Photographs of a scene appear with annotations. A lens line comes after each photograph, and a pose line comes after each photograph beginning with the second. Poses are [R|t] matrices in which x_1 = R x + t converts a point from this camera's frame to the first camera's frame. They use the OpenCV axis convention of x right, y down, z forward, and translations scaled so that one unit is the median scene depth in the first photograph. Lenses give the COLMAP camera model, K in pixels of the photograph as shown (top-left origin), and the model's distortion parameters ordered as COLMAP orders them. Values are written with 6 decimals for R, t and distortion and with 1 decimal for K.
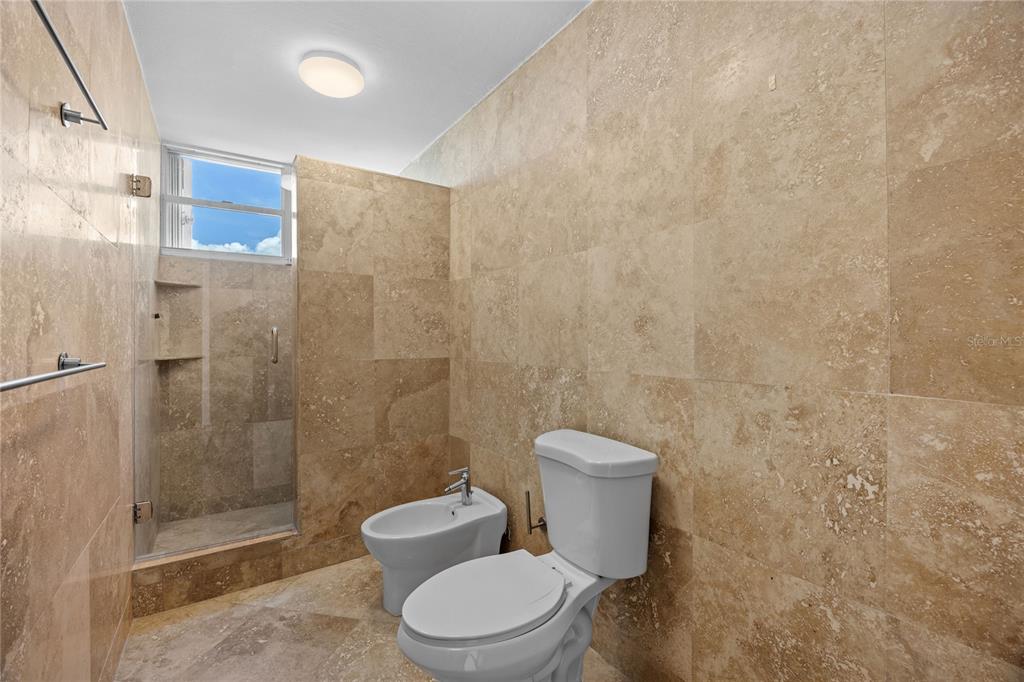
lens RADIAL K [[428.6, 0, 516.9], [0, 428.6, 336.2], [0, 0, 1]] dist [-0.017808, 0.000165]
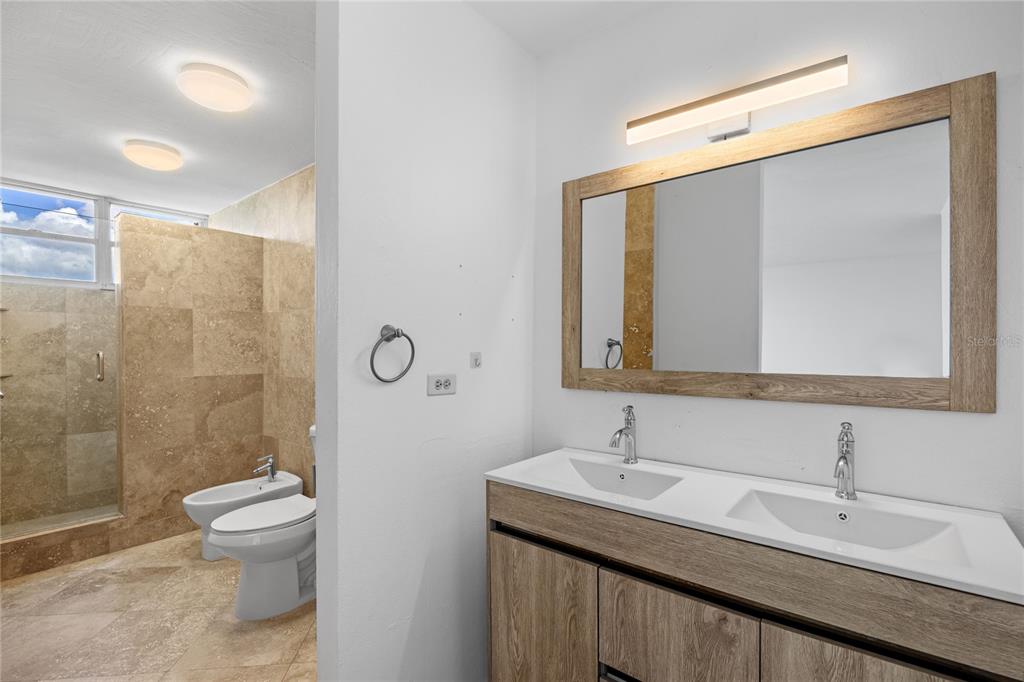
lens RADIAL K [[457.4, 0, 515.3], [0, 457.4, 352.2], [0, 0, 1]] dist [-0.009501, -0.000658]
pose [[0.959268, 0.000804, 0.282498, 0.197820], [-0.005853, 0.999838, 0.017028, -0.045316], [-0.282438, -0.017988, 0.959117, -0.555833]]
